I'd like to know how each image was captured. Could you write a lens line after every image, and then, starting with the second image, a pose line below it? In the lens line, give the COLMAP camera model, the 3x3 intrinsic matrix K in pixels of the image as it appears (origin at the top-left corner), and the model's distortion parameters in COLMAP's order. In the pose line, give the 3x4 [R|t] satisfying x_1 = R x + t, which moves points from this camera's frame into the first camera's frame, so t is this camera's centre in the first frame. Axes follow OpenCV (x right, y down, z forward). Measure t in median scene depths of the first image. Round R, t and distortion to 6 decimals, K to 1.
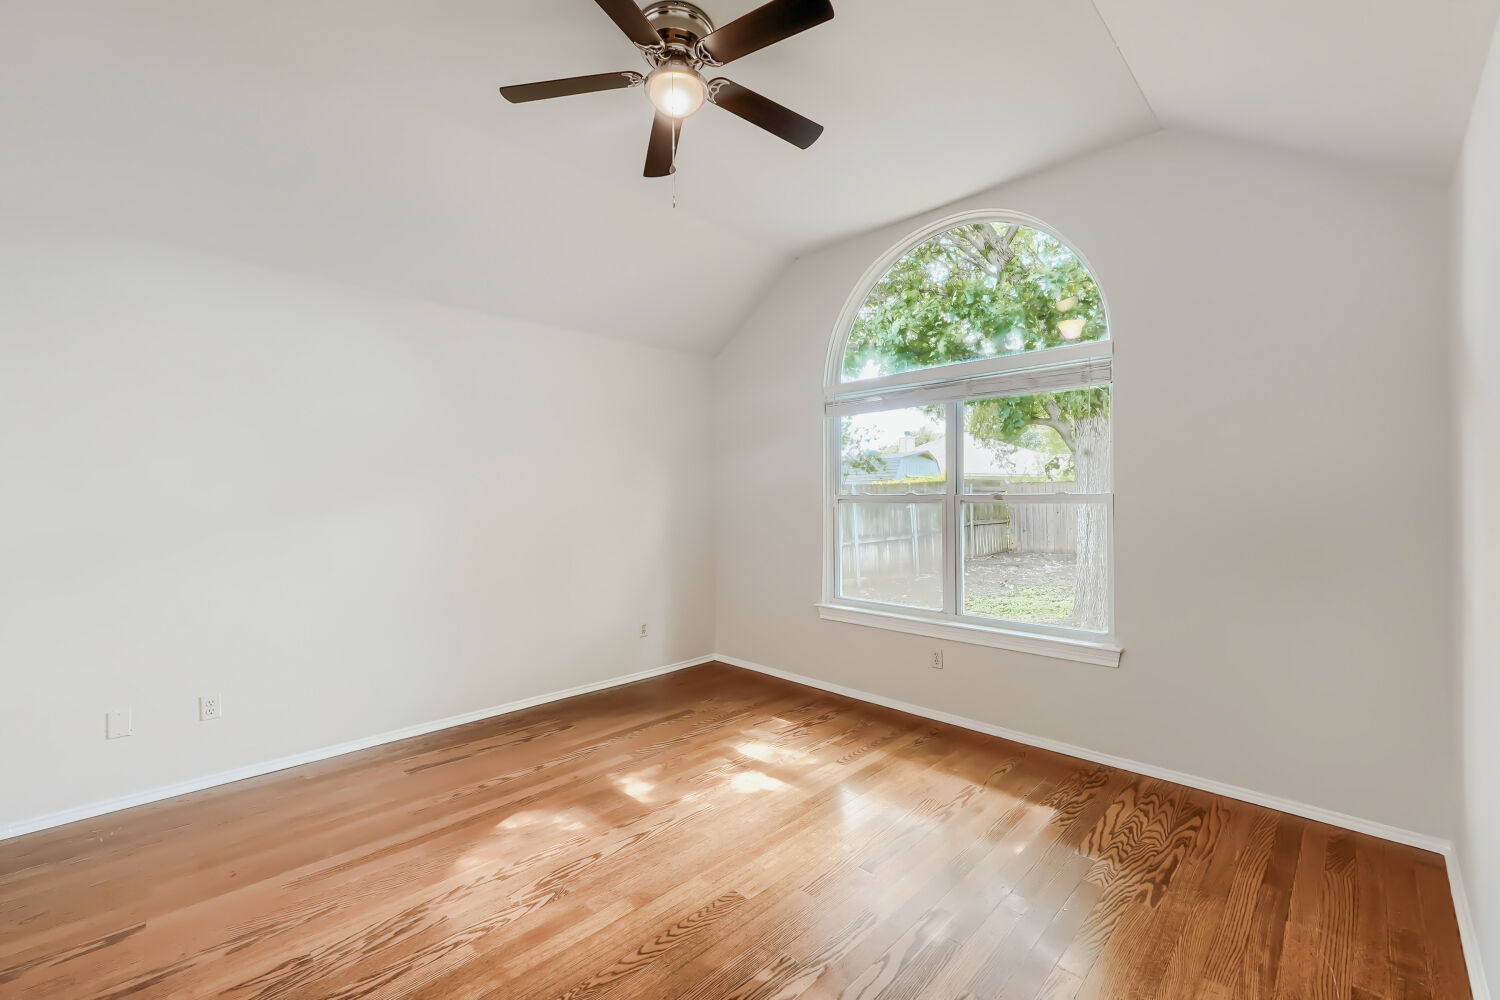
lens RADIAL K [[631.6, 0, 741.2], [0, 631.6, 496.1], [0, 0, 1]] dist [0.015687, -0.000233]
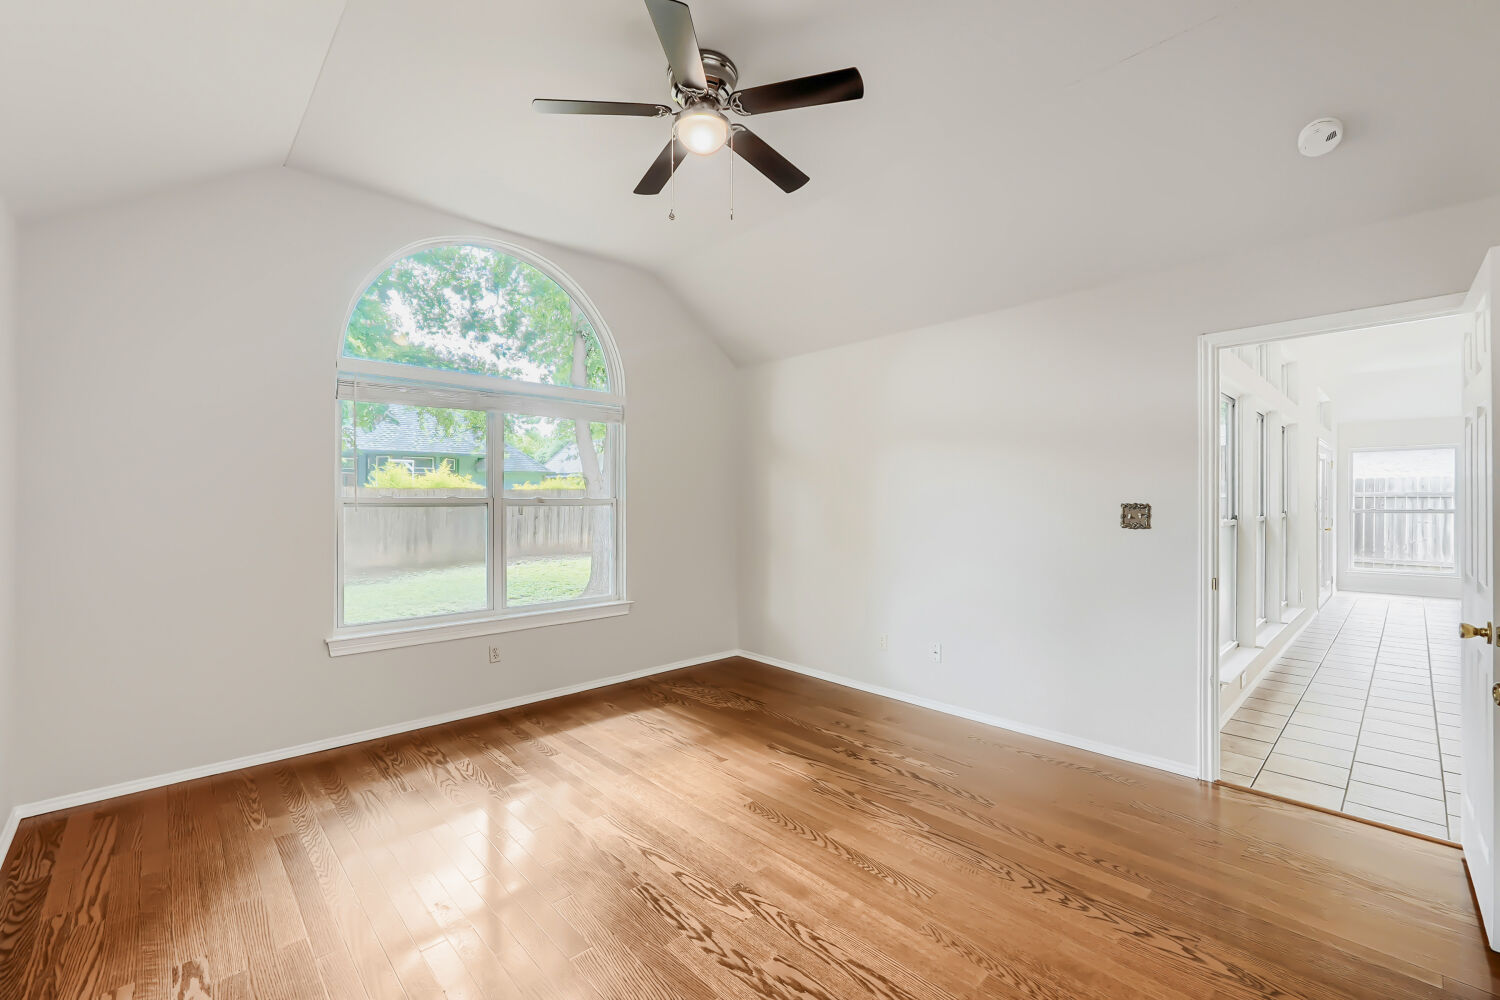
lens RADIAL K [[631.6, 0, 752.1], [0, 631.6, 506.2], [0, 0, 1]] dist [0.015687, -0.000233]
pose [[0.016784, 0.002394, 0.999856, -0.863657], [-0.003763, 0.999990, -0.002331, 0.013771], [-0.999852, -0.003724, 0.016793, 0.644709]]
